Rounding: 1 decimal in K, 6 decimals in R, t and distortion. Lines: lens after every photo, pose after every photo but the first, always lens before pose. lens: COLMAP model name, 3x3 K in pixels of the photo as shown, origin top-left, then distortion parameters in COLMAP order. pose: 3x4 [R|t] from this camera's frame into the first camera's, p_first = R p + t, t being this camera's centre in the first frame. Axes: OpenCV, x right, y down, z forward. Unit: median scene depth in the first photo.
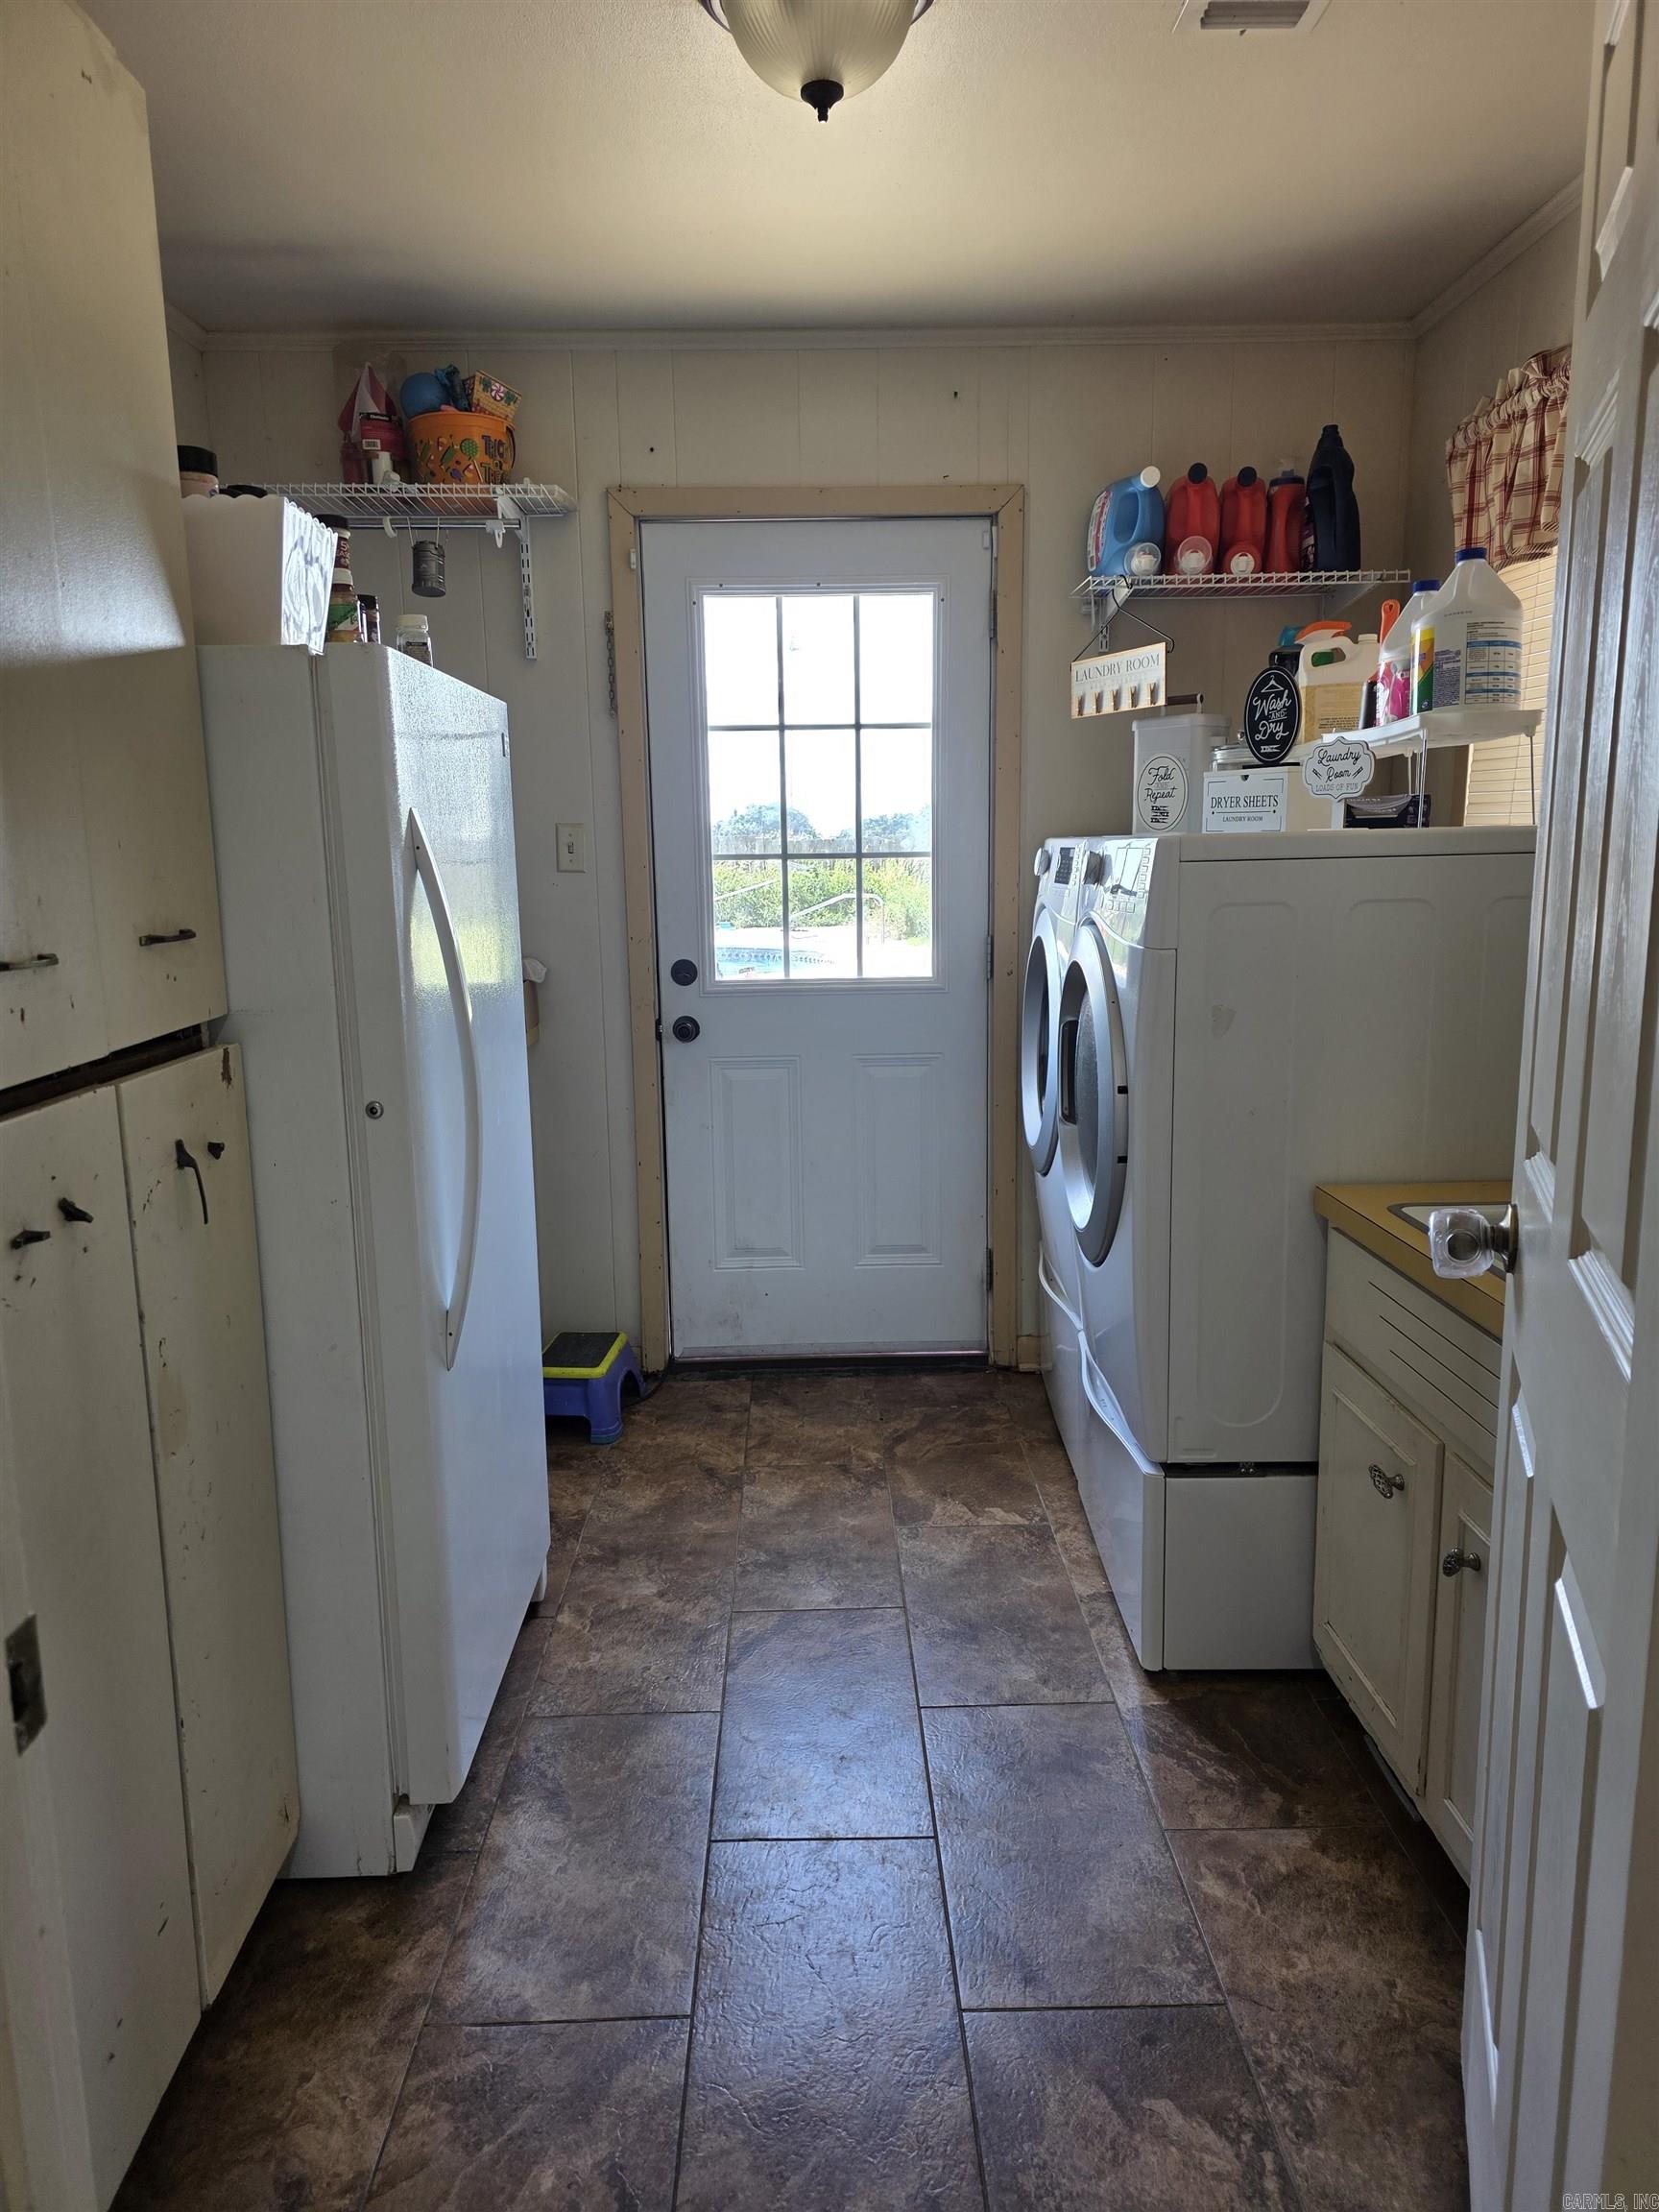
lens RADIAL K [[1487.0, 0, 797.8], [0, 1487.0, 1102.3], [0, 0, 1]] dist [0.046167, -0.038778]
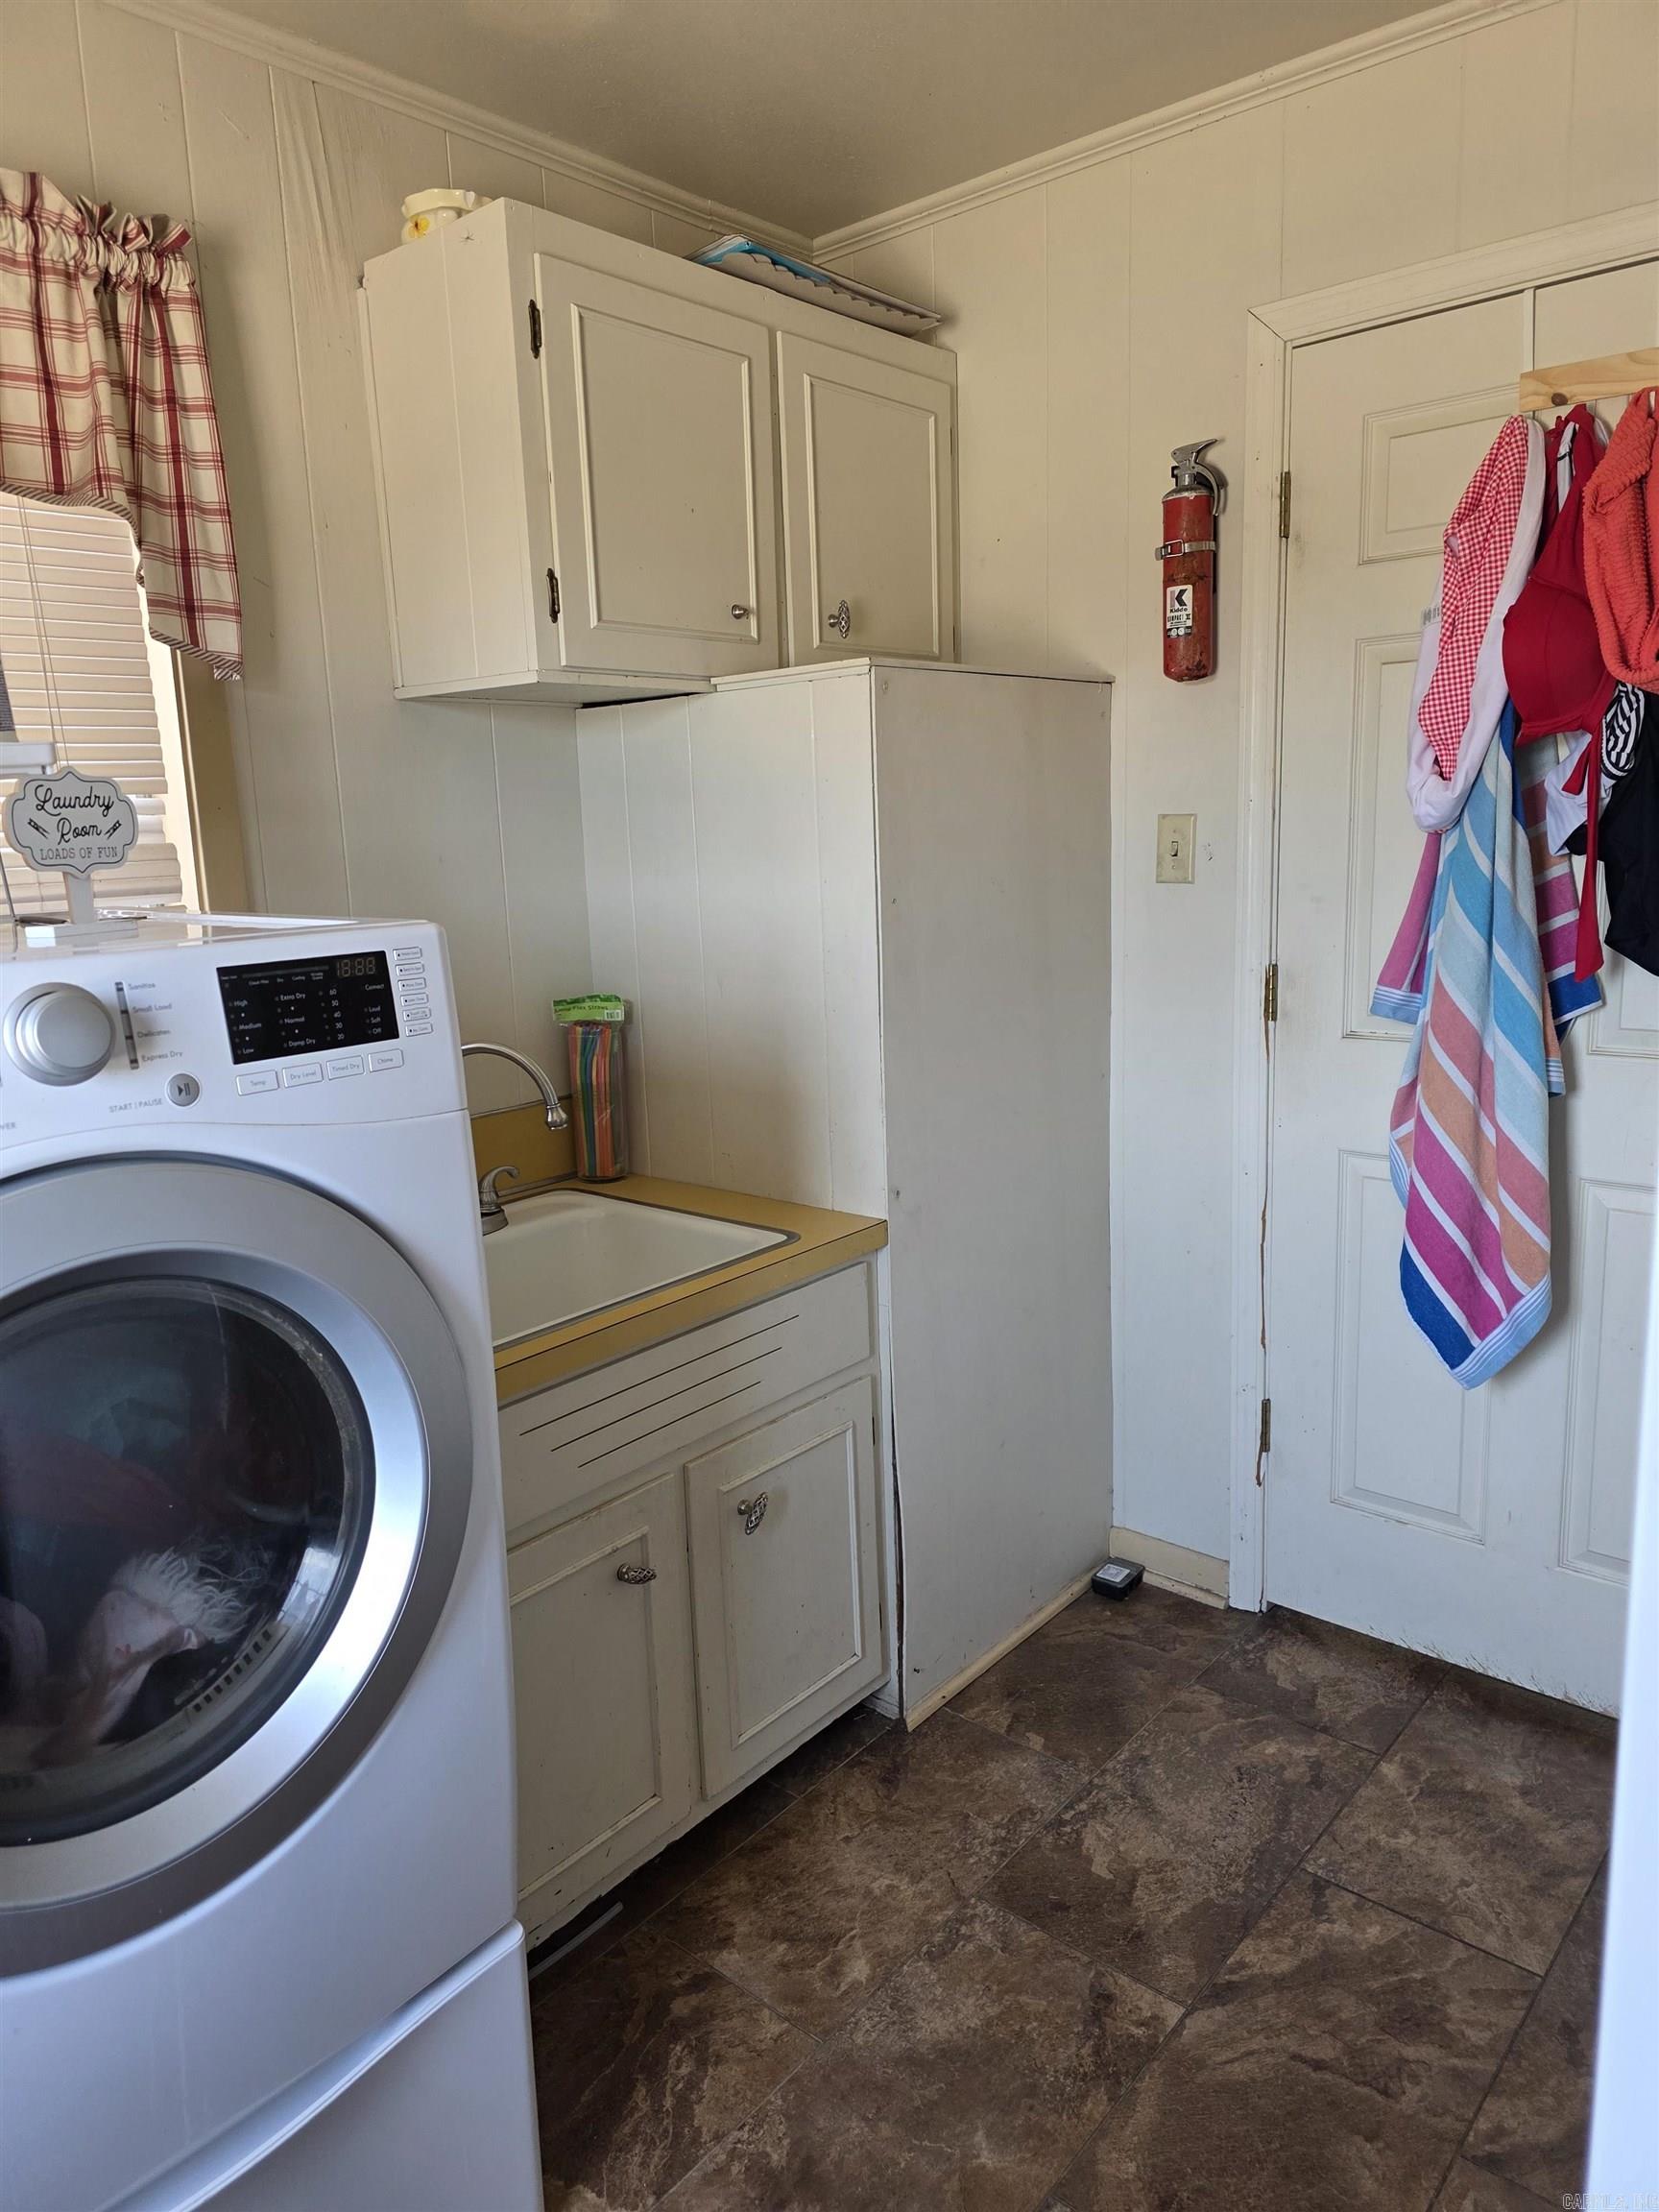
lens RADIAL K [[1487.0, 0, 797.8], [0, 1487.0, 1102.3], [0, 0, 1]] dist [0.046167, -0.038778]
pose [[-0.755020, -0.076230, 0.651256, -0.289276], [0.155924, 0.943856, 0.291246, -0.301632], [-0.636893, 0.321443, -0.700743, 1.552306]]
